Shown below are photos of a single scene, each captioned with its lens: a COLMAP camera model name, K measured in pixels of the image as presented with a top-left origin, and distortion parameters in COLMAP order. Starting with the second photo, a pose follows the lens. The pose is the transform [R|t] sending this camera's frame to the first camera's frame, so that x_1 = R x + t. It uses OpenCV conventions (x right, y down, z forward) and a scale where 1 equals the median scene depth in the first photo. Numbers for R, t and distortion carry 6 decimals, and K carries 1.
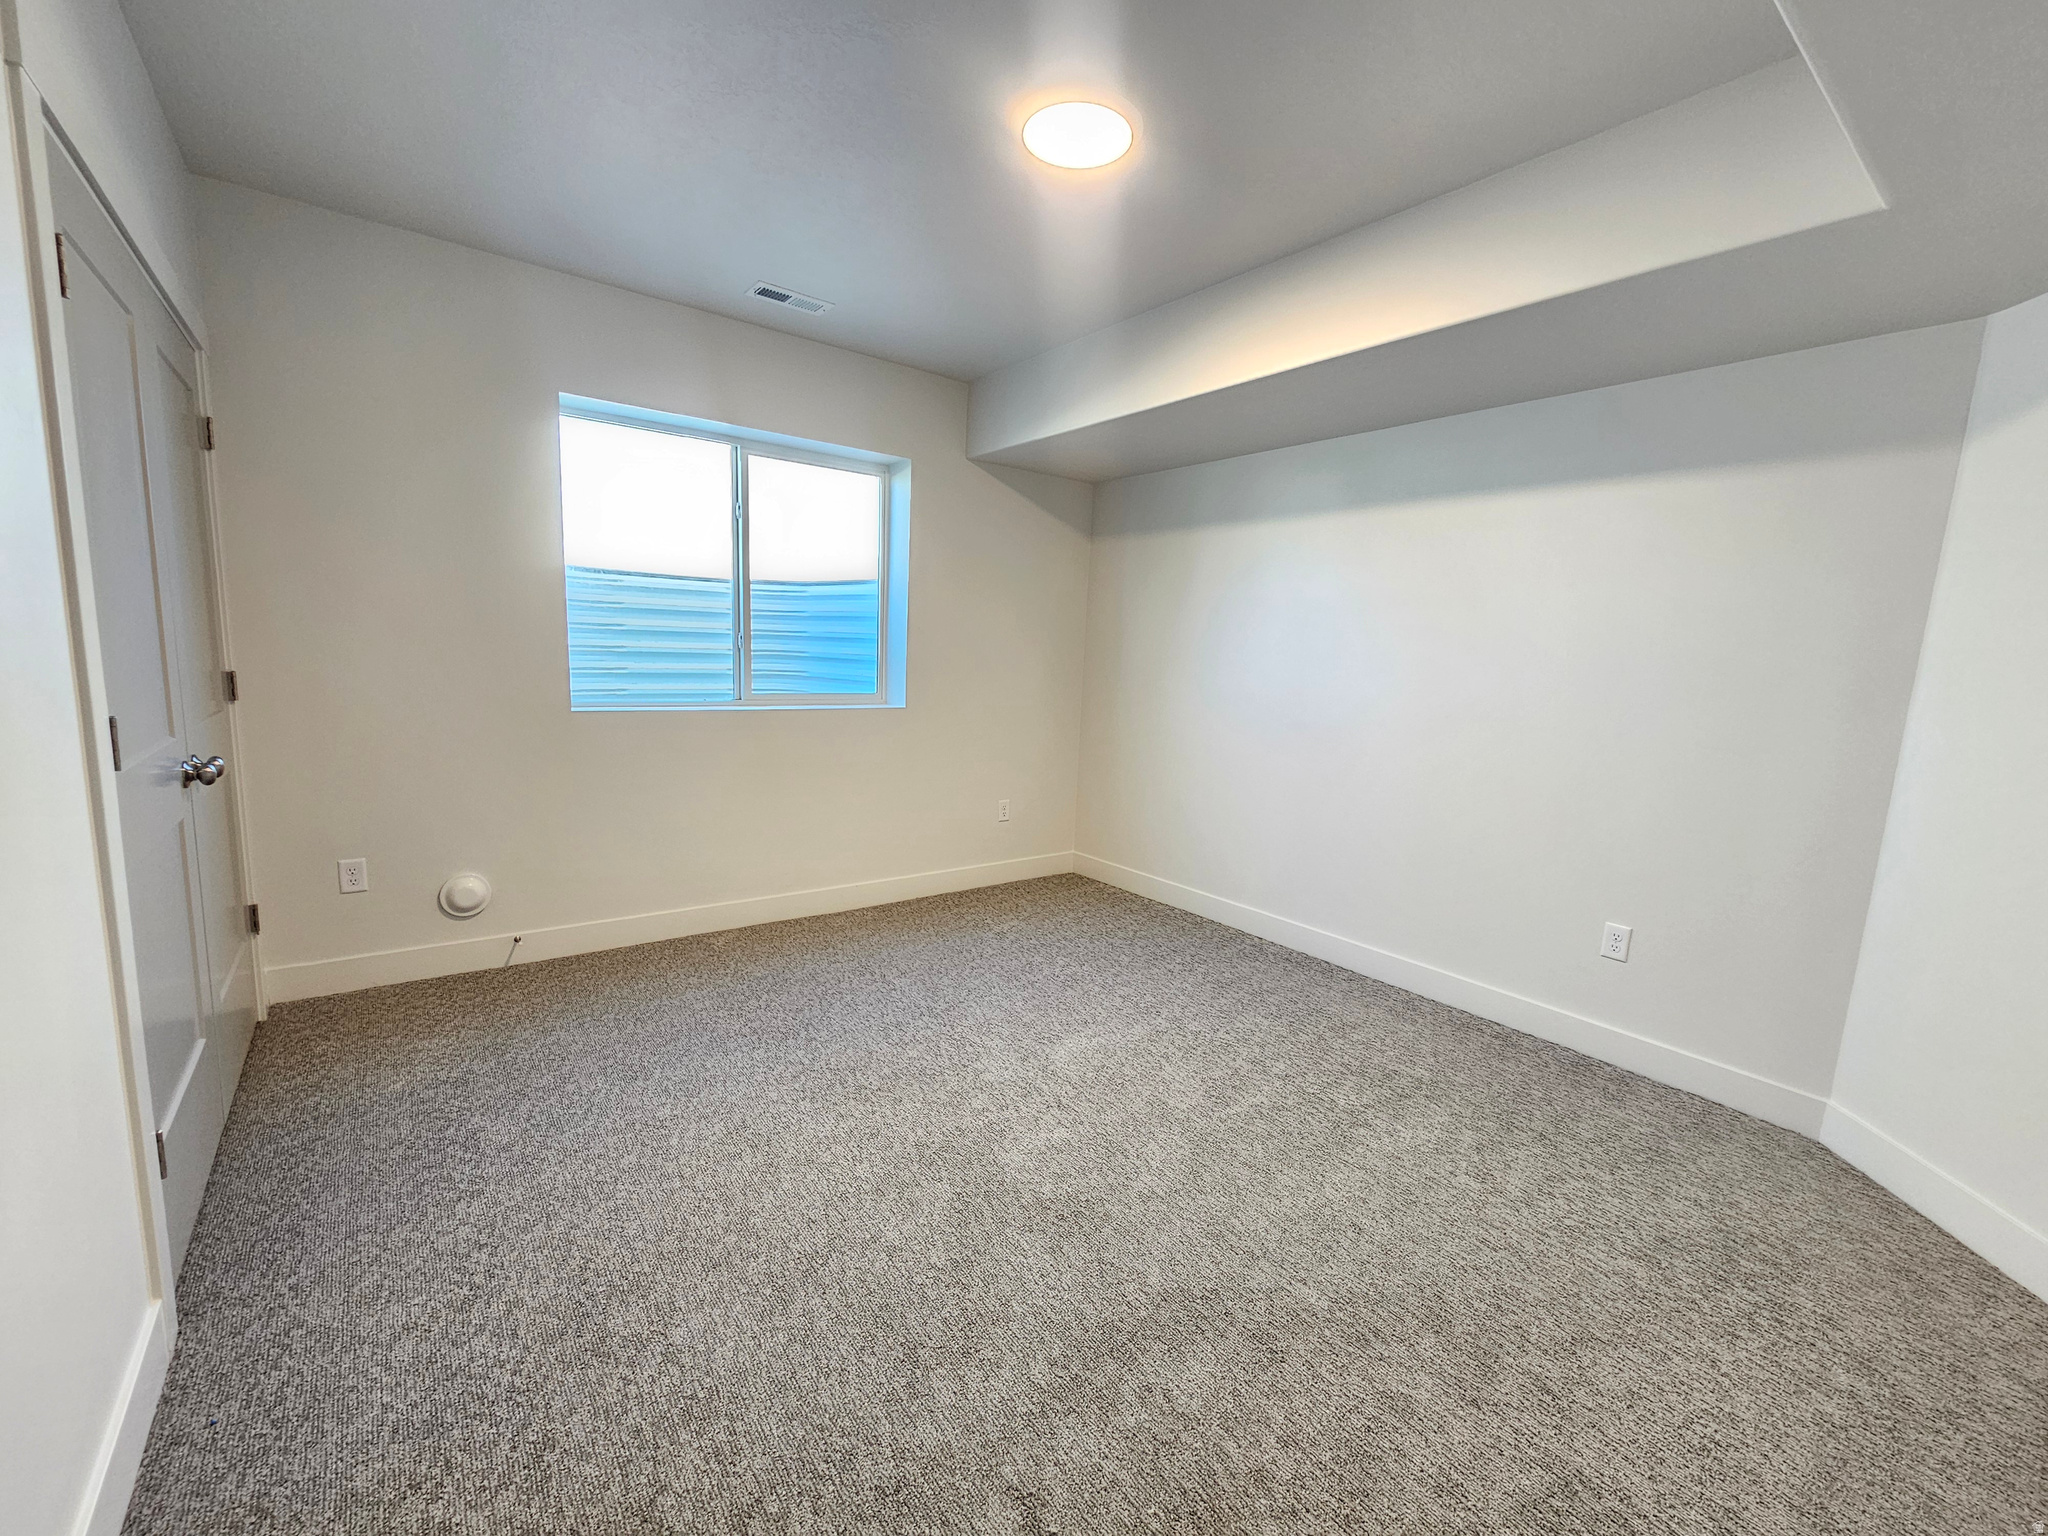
lens RADIAL K [[839.4, 0, 1015.3], [0, 839.4, 776.6], [0, 0, 1]] dist [-0.000883, 0.000735]
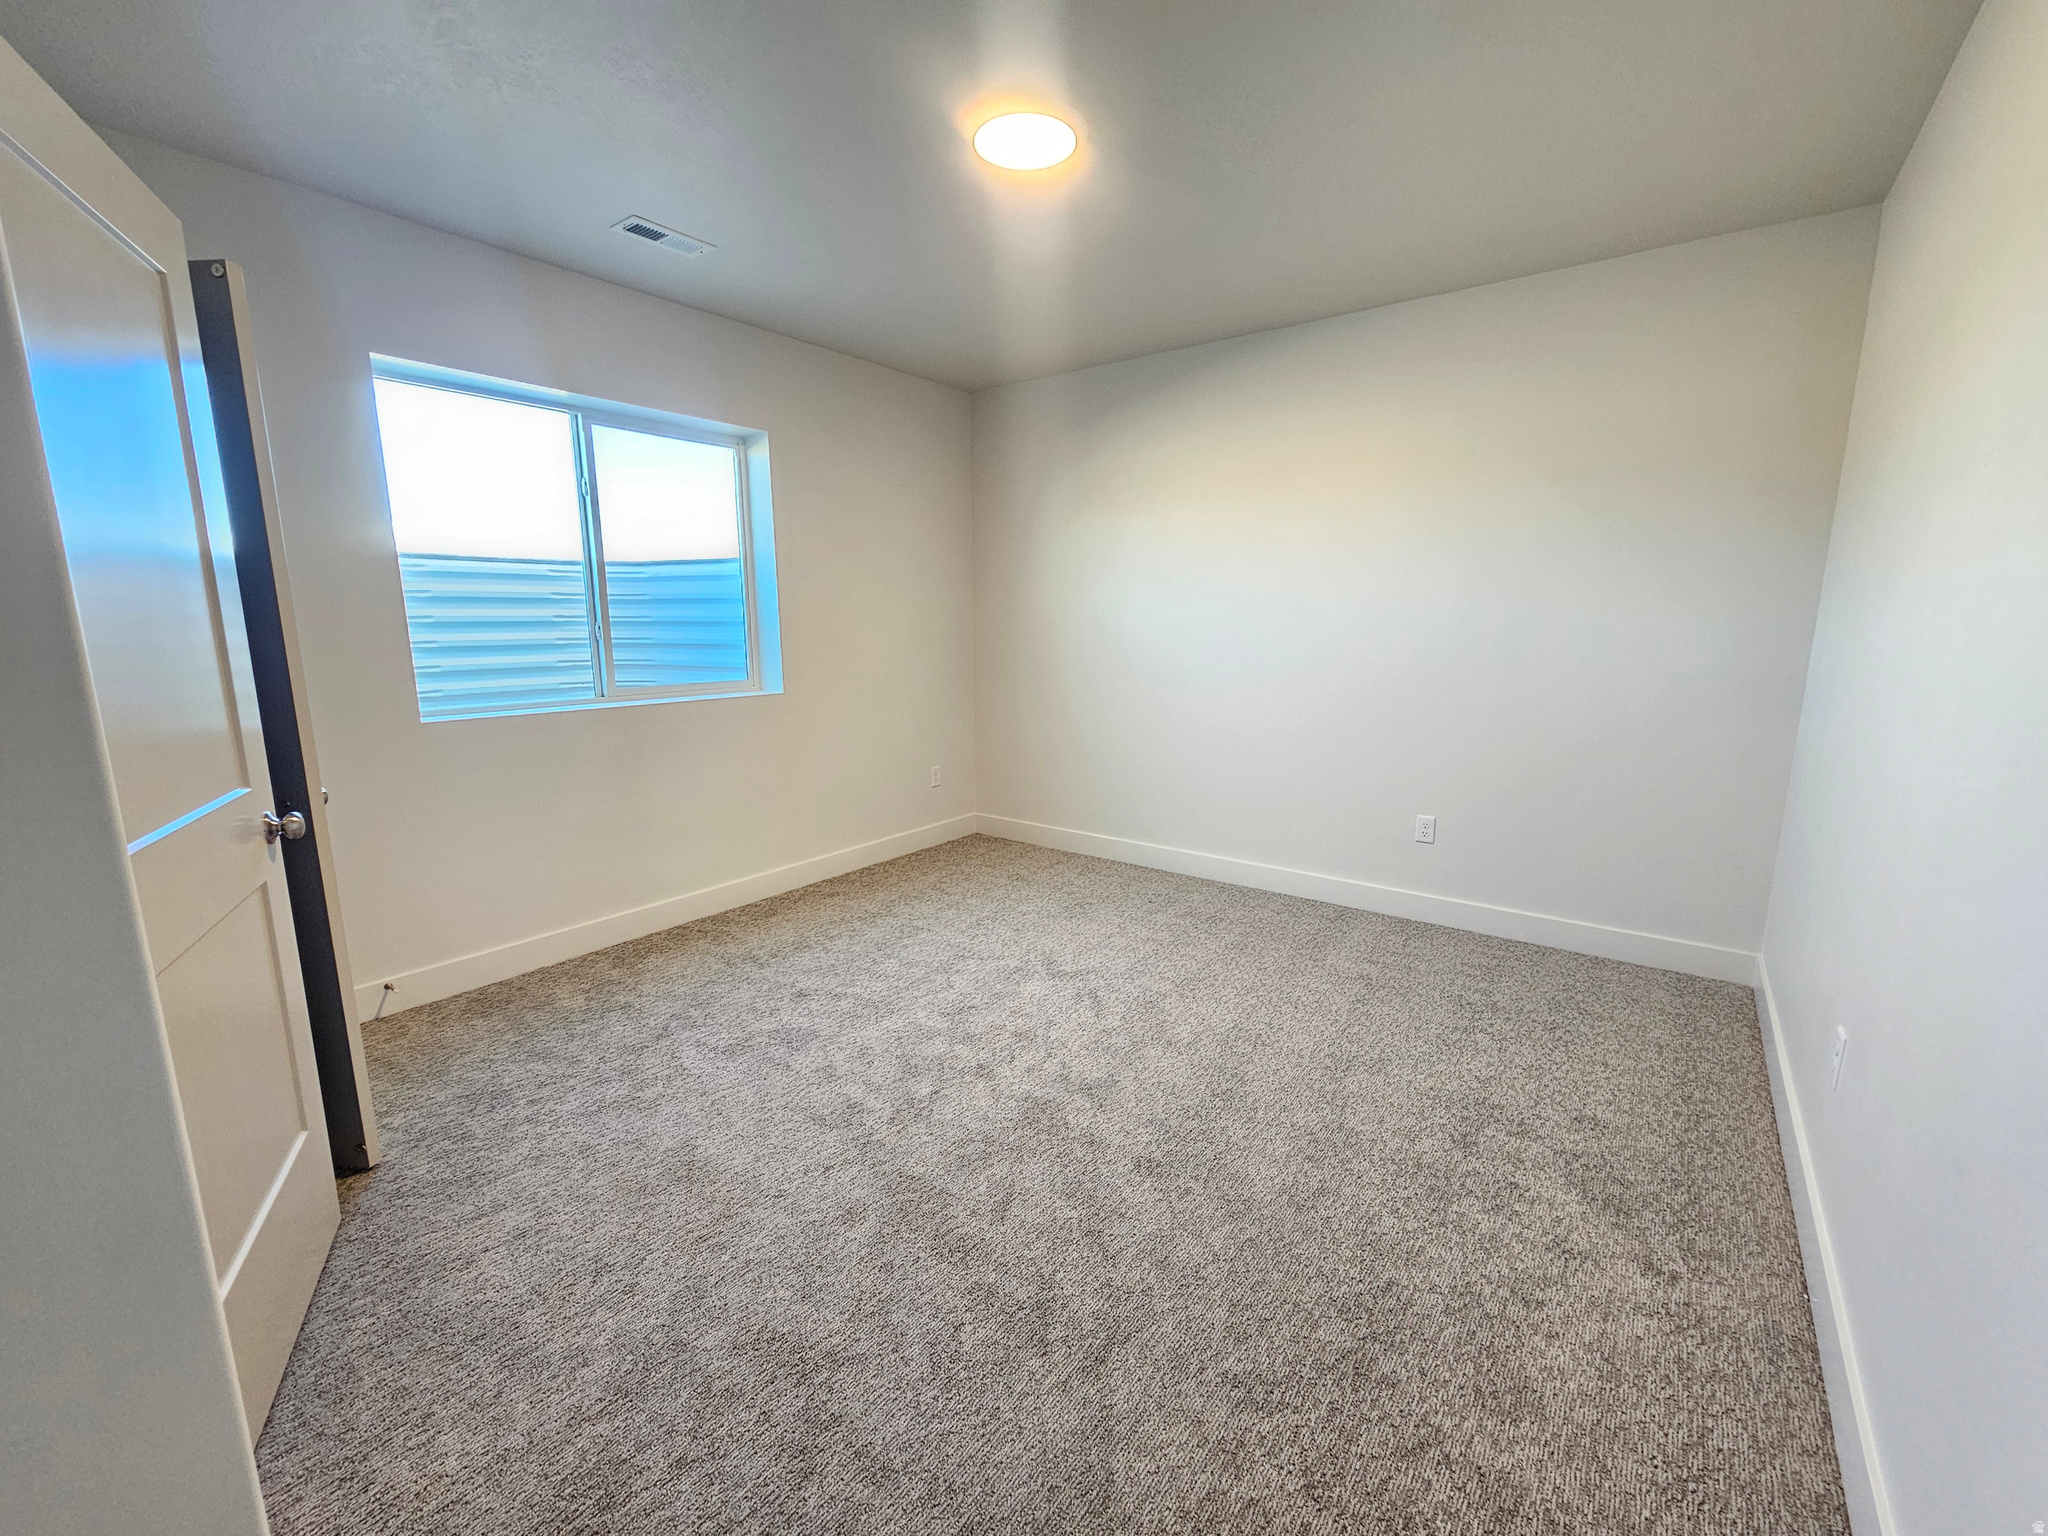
lens RADIAL K [[839.4, 0, 1030.3], [0, 839.4, 768.1], [0, 0, 1]] dist [-0.000883, 0.000735]
pose [[0.949149, -0.103473, 0.297337, -0.171071], [0.092226, 0.994398, 0.051647, -0.013212], [-0.301016, -0.021598, 0.953375, -0.027192]]
